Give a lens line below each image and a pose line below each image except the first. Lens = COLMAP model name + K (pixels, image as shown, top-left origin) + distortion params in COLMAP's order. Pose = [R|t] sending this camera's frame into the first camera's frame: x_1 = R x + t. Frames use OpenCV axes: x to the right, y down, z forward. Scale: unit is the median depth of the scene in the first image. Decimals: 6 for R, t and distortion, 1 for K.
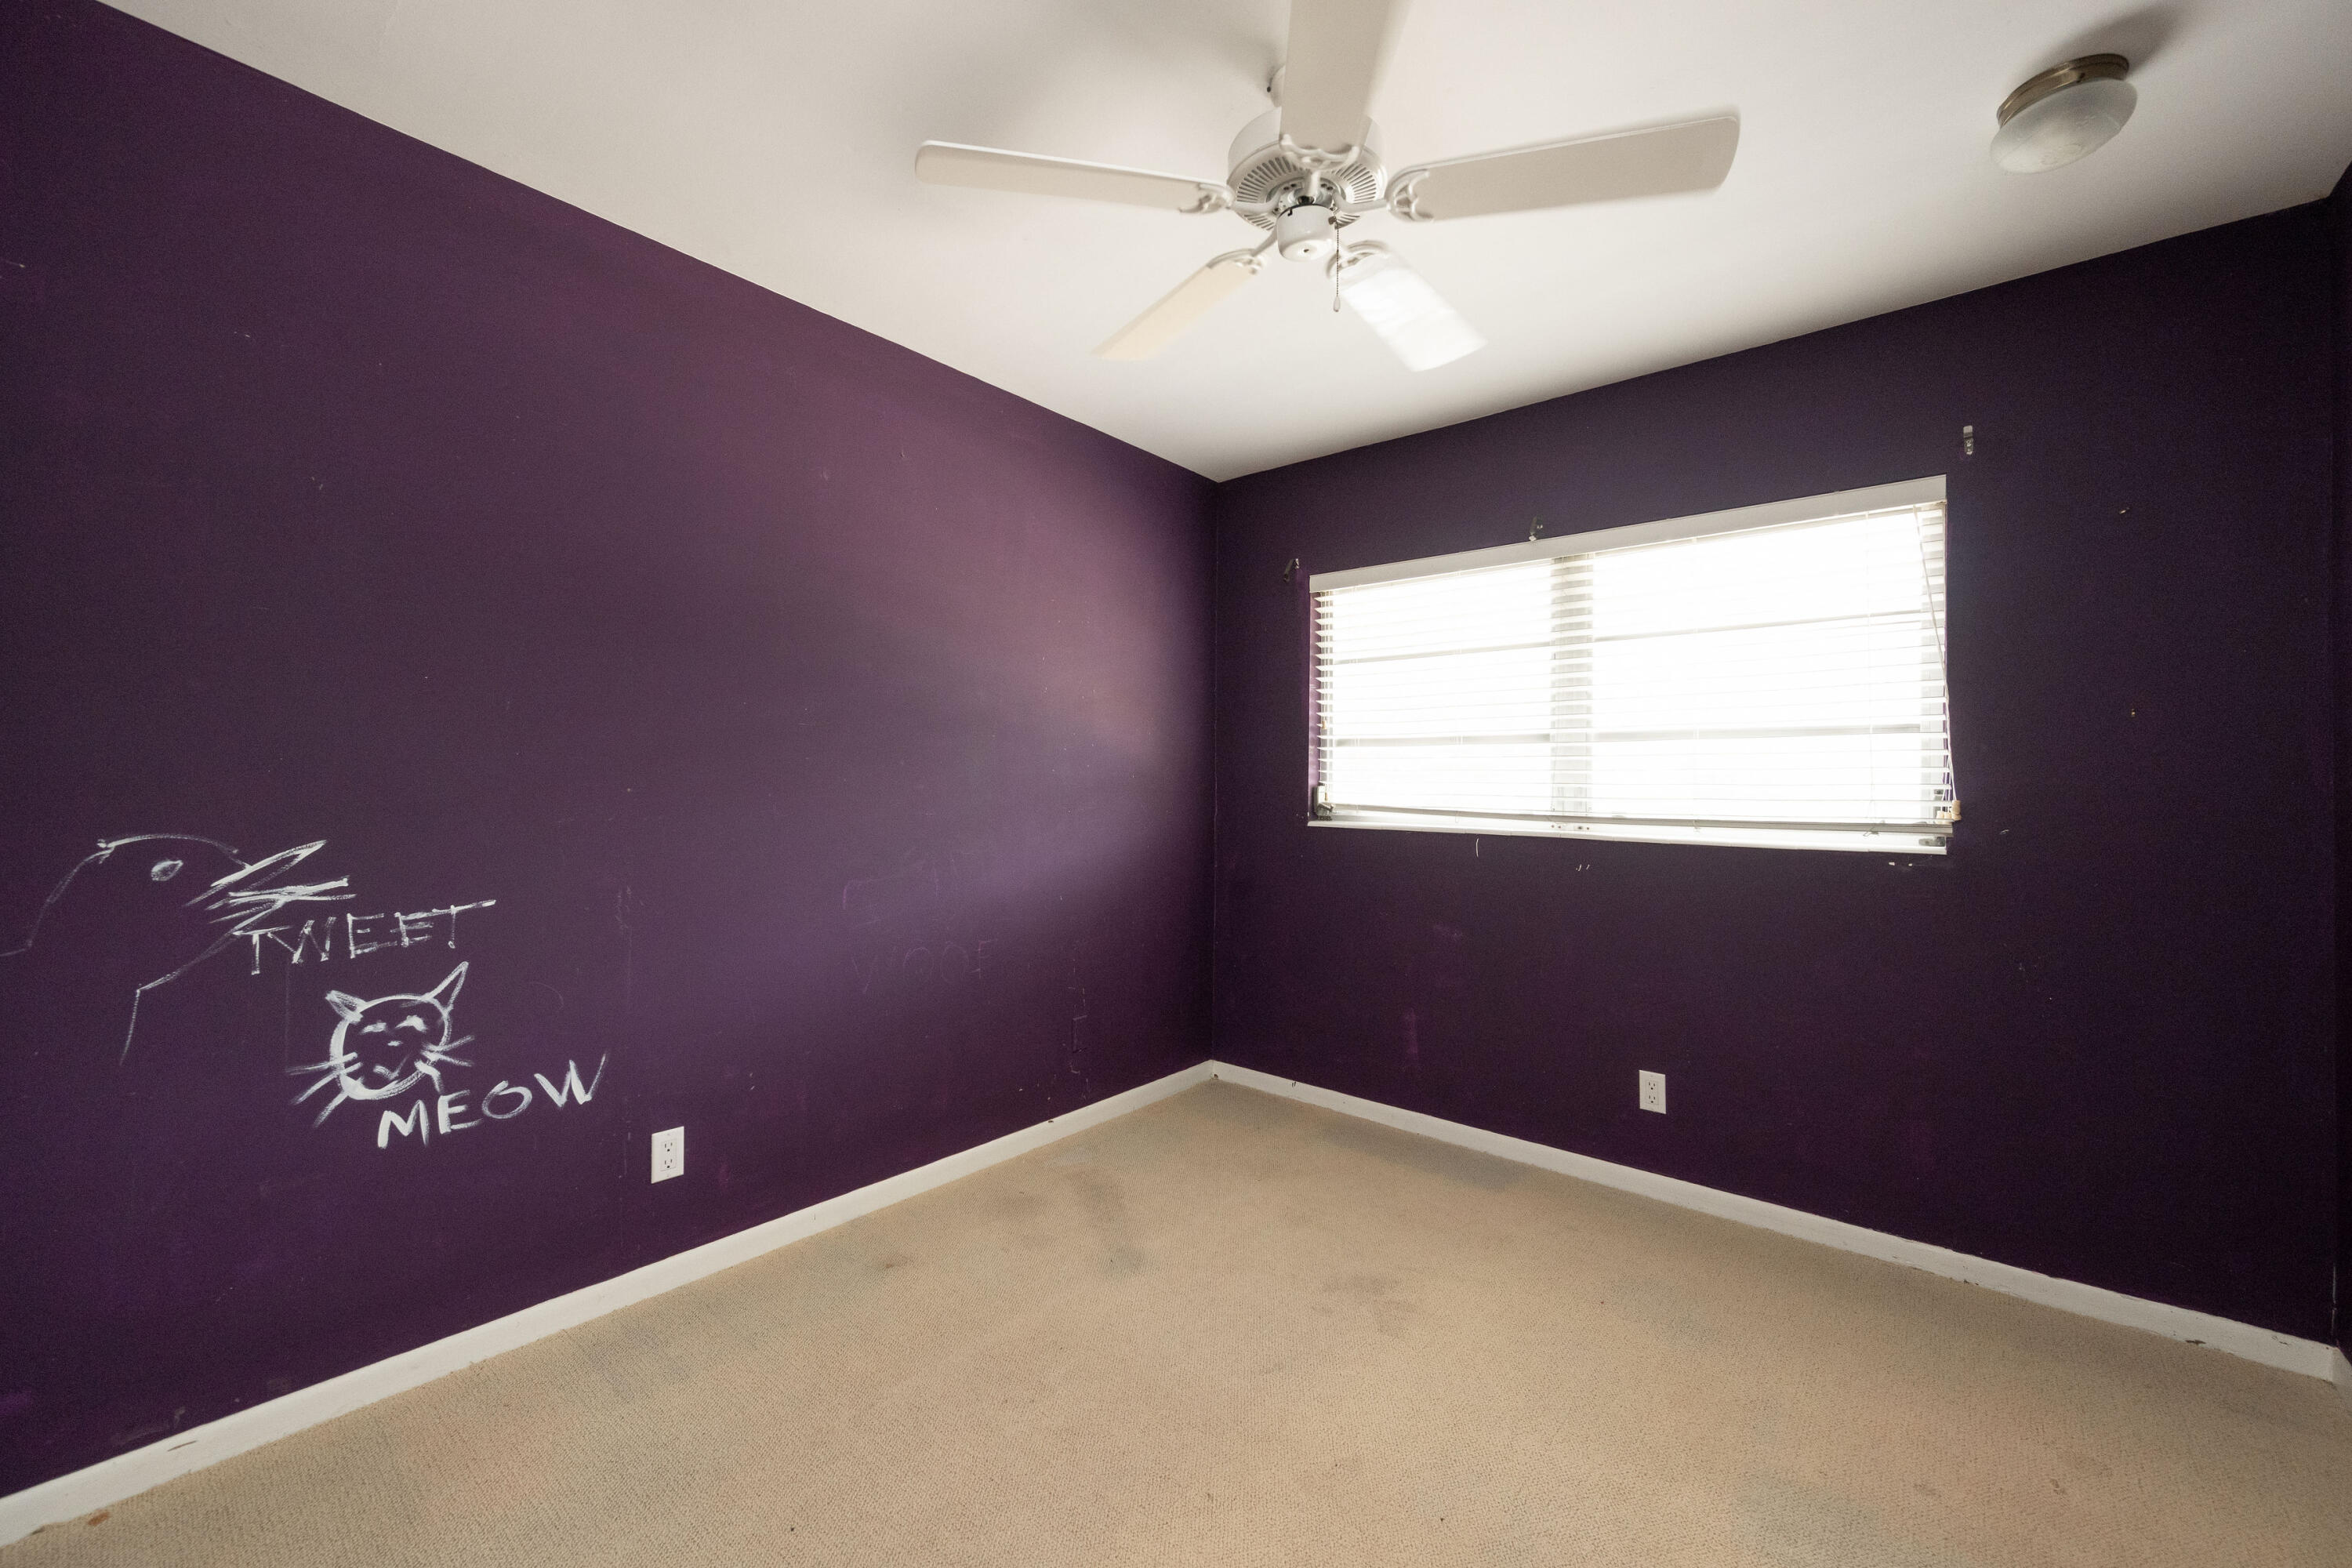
lens RADIAL K [[919.2, 0, 1176.3], [0, 919.2, 792.9], [0, 0, 1]] dist [-0.002470, -0.000089]
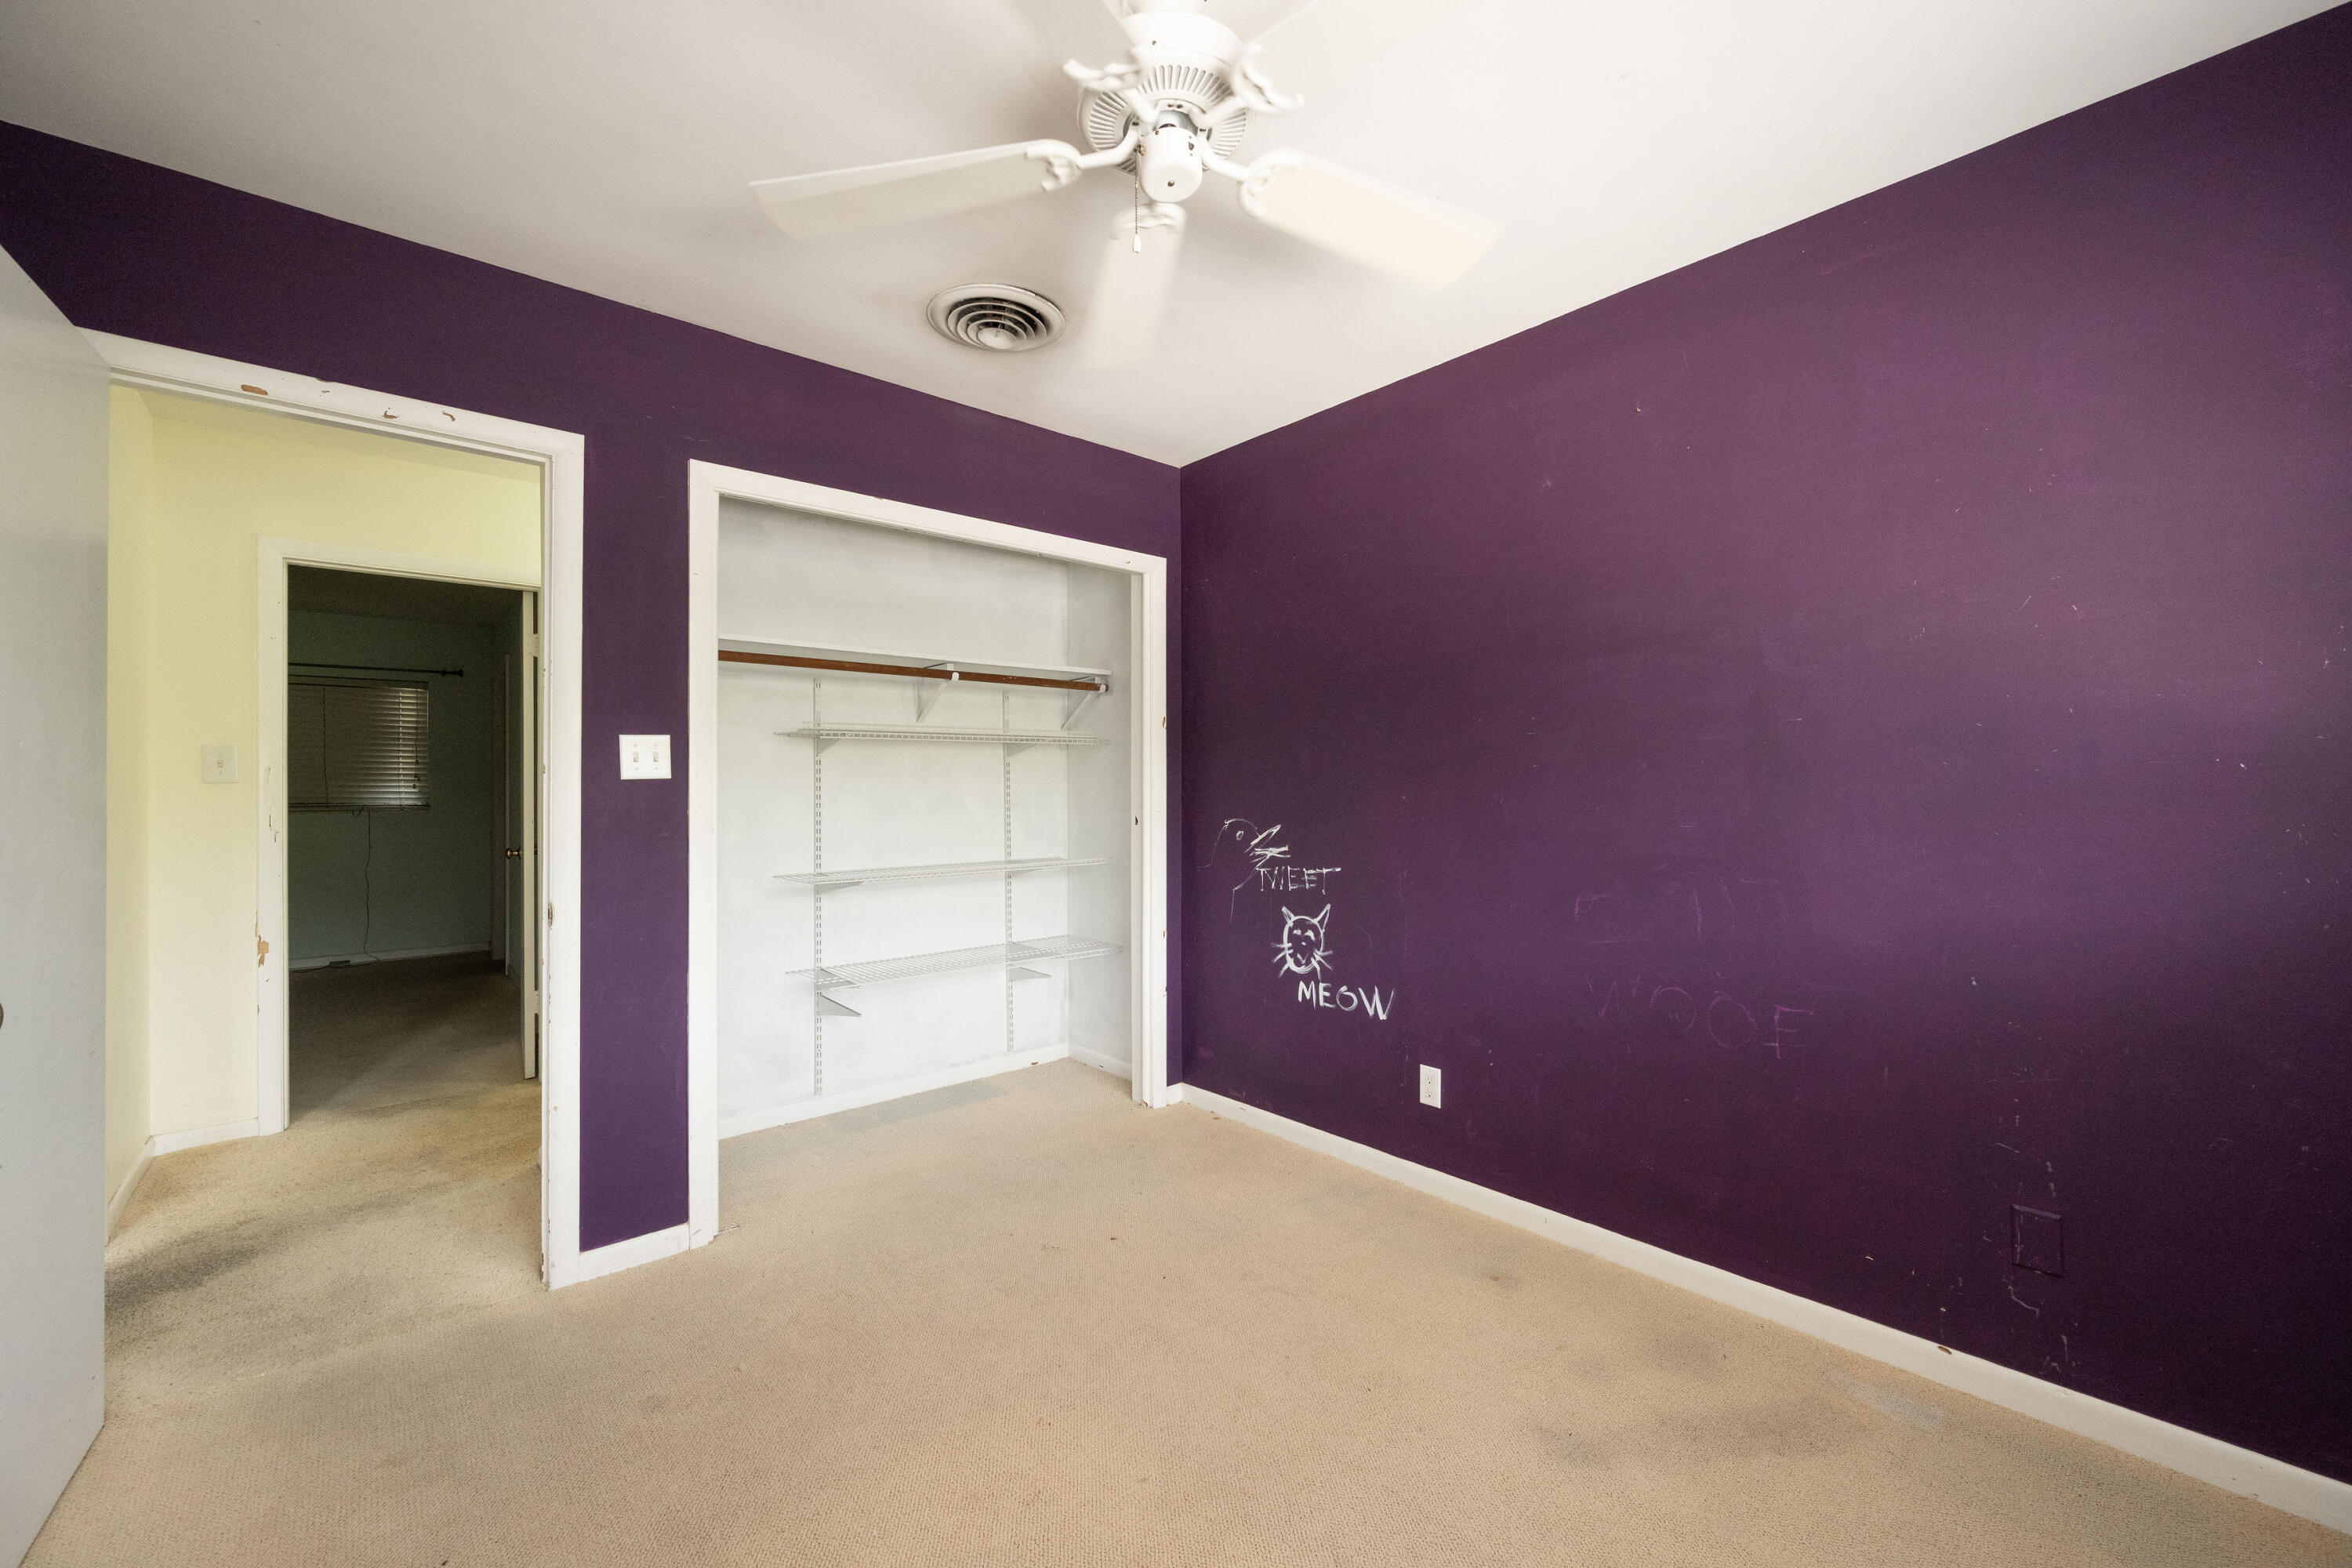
lens RADIAL K [[919.2, 0, 1177.2], [0, 919.2, 784.4], [0, 0, 1]] dist [-0.002470, -0.000089]
pose [[-0.140679, -0.008393, -0.990020, 0.897388], [0.004699, 0.999947, -0.009145, -0.013253], [0.990044, -0.005939, -0.140632, 1.000928]]
